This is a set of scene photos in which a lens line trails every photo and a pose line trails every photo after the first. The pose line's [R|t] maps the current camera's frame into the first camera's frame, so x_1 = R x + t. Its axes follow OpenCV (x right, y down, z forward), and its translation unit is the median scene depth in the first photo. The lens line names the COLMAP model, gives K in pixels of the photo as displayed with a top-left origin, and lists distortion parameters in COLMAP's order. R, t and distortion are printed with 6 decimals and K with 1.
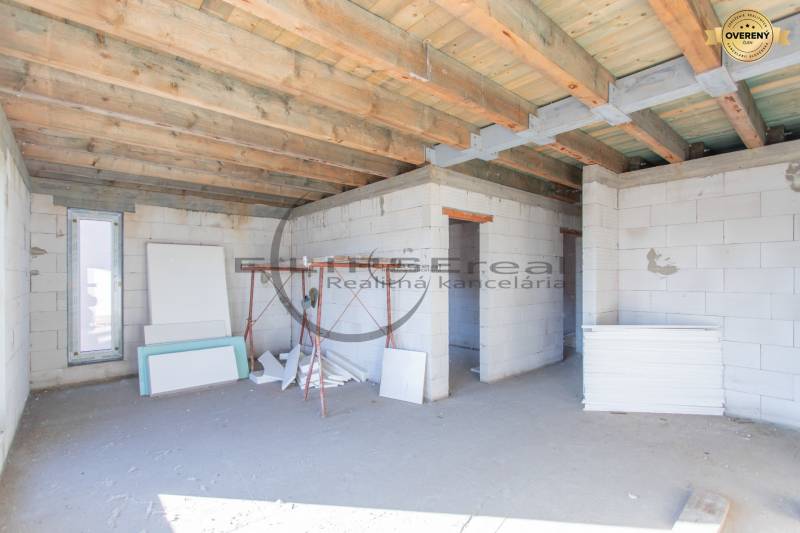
lens RADIAL K [[378.1, 0, 397.6], [0, 378.1, 272.5], [0, 0, 1]] dist [0.001634, 0.000232]
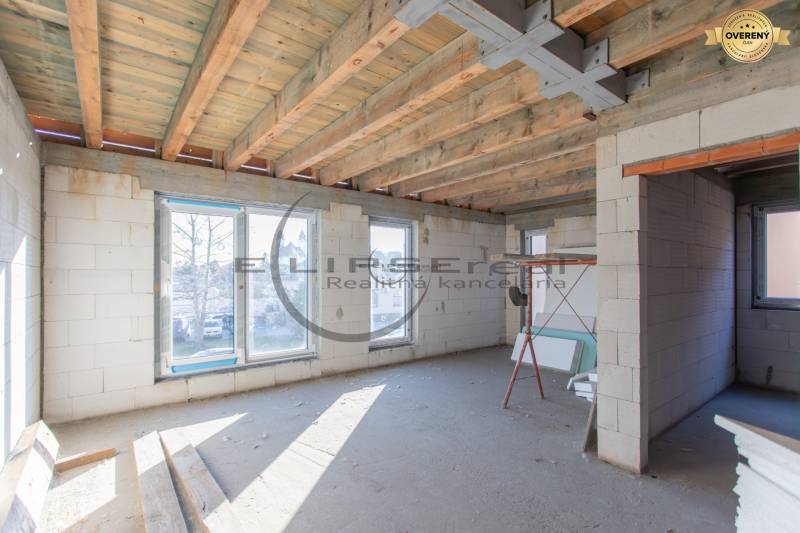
lens RADIAL K [[378.1, 0, 397.7], [0, 378.1, 271.7], [0, 0, 1]] dist [0.001634, 0.000232]
pose [[-0.051605, -0.010637, -0.998611, 0.769067], [0.012098, 0.999863, -0.011275, 0.006837], [0.998594, -0.012663, -0.051470, 0.653751]]
